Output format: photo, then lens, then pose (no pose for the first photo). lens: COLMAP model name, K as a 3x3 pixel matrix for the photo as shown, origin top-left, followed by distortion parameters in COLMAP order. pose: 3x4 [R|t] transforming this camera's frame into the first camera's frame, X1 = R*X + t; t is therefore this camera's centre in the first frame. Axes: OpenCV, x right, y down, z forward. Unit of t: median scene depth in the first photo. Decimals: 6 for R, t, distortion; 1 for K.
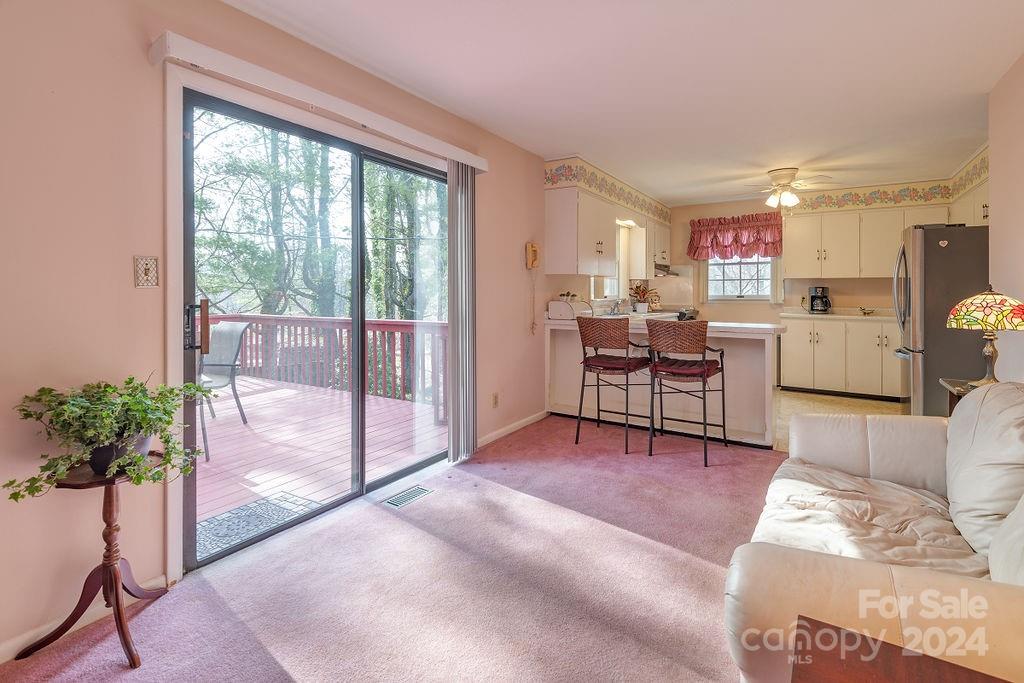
lens RADIAL K [[475.3, 0, 511.3], [0, 475.3, 296.8], [0, 0, 1]] dist [0.001192, -0.000276]
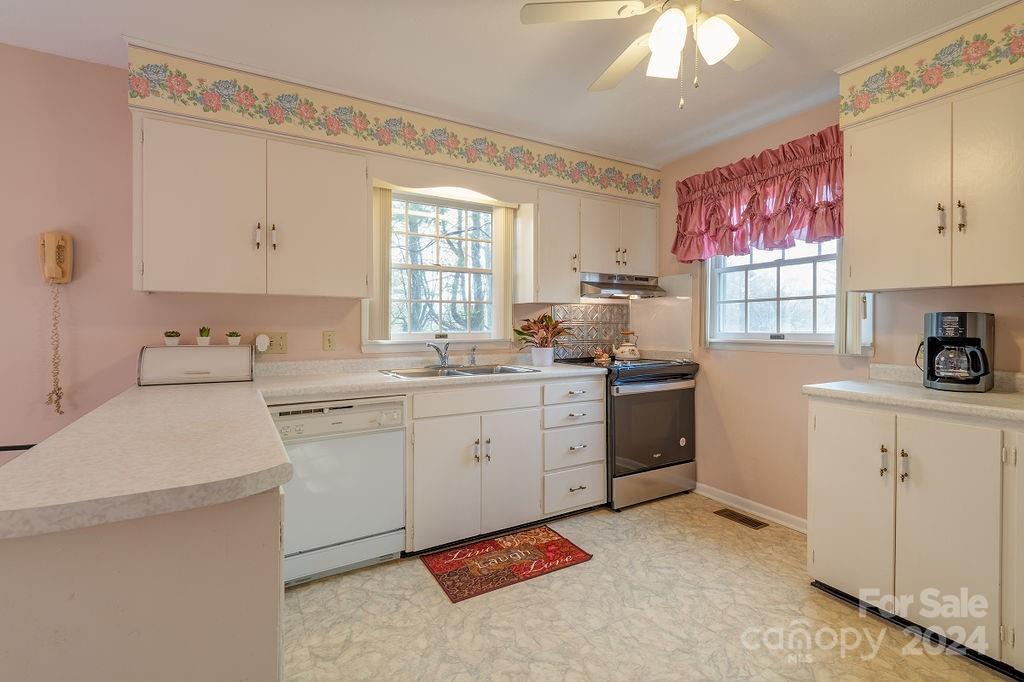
lens RADIAL K [[469.8, 0, 513.9], [0, 469.8, 330.8], [0, 0, 1]] dist [0.001362, 0.000074]
pose [[0.896340, 0.006157, -0.443325, 0.476512], [-0.006564, 0.999978, 0.000618, -0.004852], [0.443319, 0.002356, 0.896361, 0.512385]]
